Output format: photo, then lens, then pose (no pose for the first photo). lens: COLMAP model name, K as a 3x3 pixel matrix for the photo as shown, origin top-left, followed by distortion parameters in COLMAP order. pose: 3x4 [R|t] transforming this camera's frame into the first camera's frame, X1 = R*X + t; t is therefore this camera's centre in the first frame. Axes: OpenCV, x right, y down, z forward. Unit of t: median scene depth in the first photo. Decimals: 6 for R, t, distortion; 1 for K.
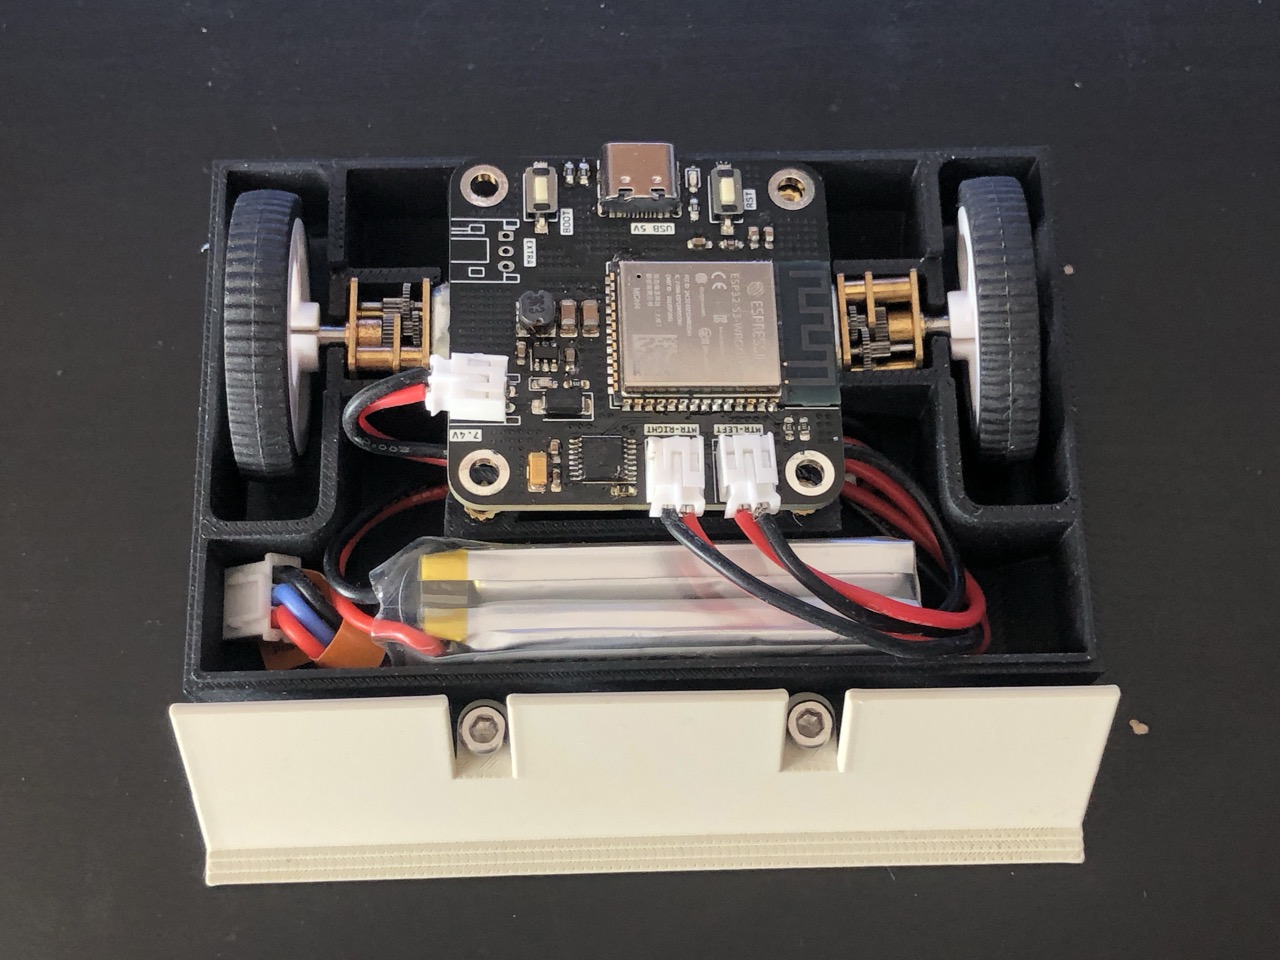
lens RADIAL K [[1916.5, 0, 640.0], [0, 1916.5, 480.0], [0, 0, 1]] dist [0.256064, -1.251729]
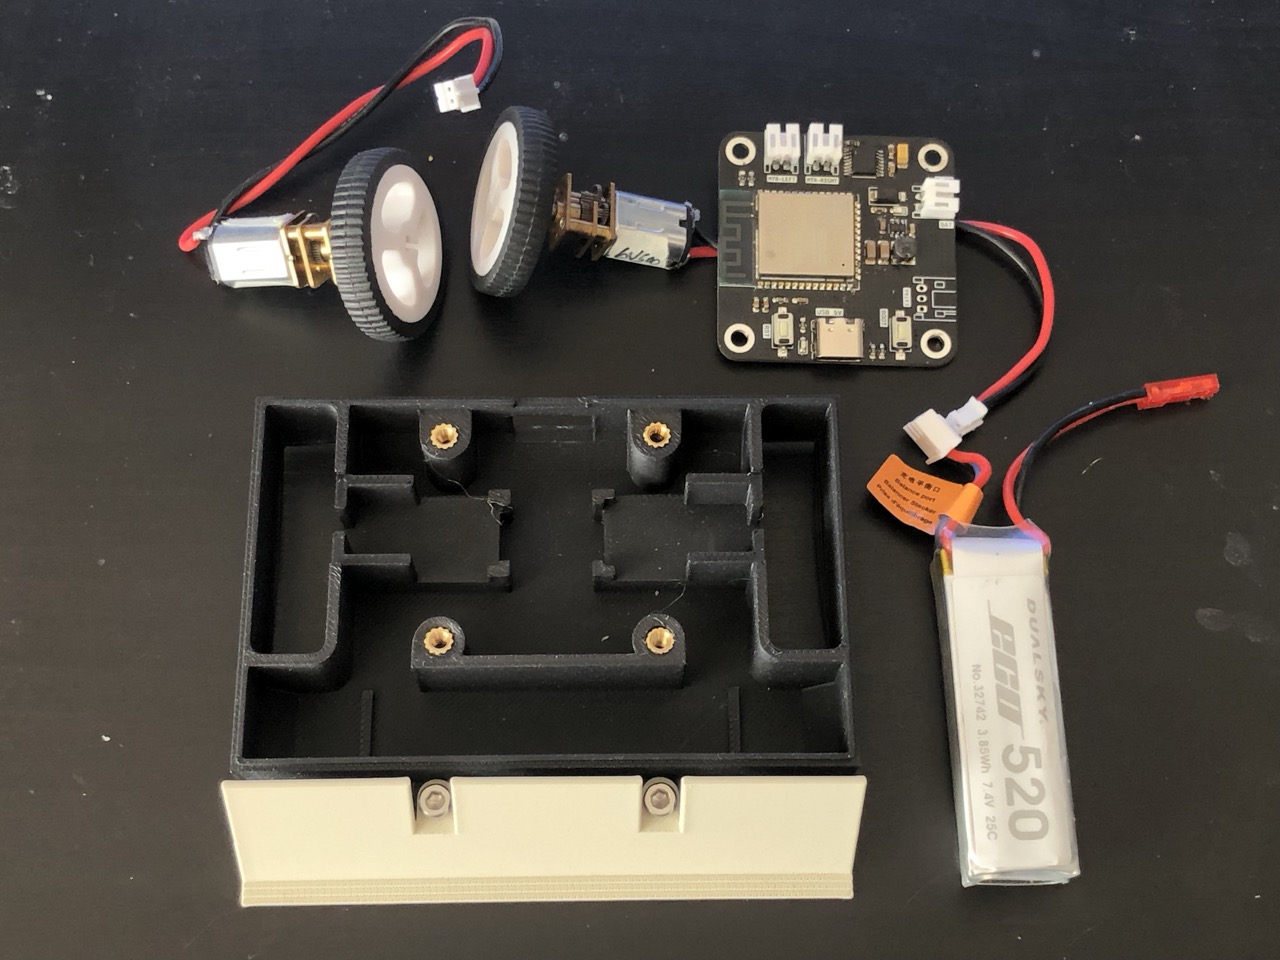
lens RADIAL K [[1916.5, 0, 640.0], [0, 1916.5, 480.0], [0, 0, 1]] dist [0.256064, -1.251729]
pose [[0.999896, 0.014408, -0.000869, 0.071132], [-0.014424, 0.999644, -0.022458, -0.081732], [0.000546, 0.022468, 0.999747, -0.462282]]
